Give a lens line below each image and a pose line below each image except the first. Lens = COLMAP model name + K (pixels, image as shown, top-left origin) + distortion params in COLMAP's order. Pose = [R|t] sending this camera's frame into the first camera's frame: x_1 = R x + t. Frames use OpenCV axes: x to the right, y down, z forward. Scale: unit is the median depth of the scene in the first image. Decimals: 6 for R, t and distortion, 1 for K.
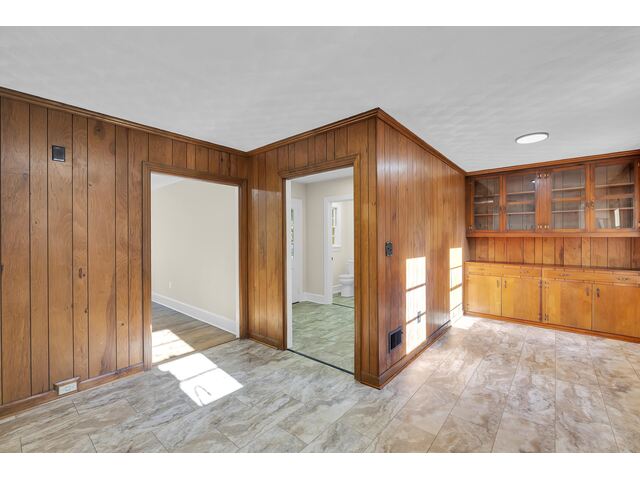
lens RADIAL K [[277.3, 0, 320.0], [0, 277.3, 240.0], [0, 0, 1]] dist [-0.008918, 0.000245]
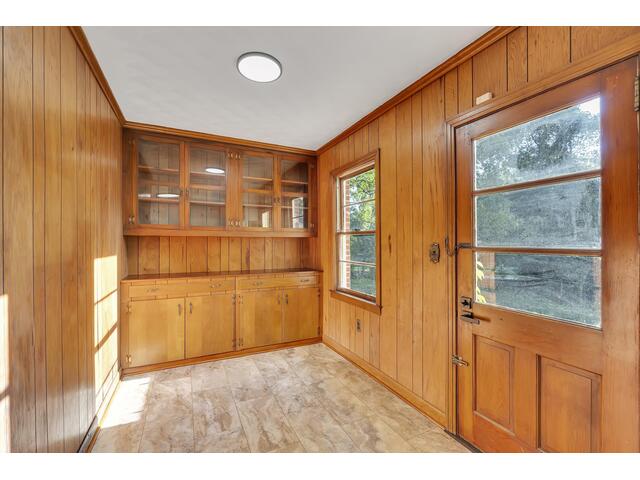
lens RADIAL K [[277.3, 0, 320.0], [0, 277.3, 240.0], [0, 0, 1]] dist [-0.008918, 0.000245]
pose [[0.397878, 0.005565, 0.917422, 0.195906], [0.008821, 0.999912, -0.009891, 0.008258], [-0.917396, 0.012028, 0.397794, 0.466337]]
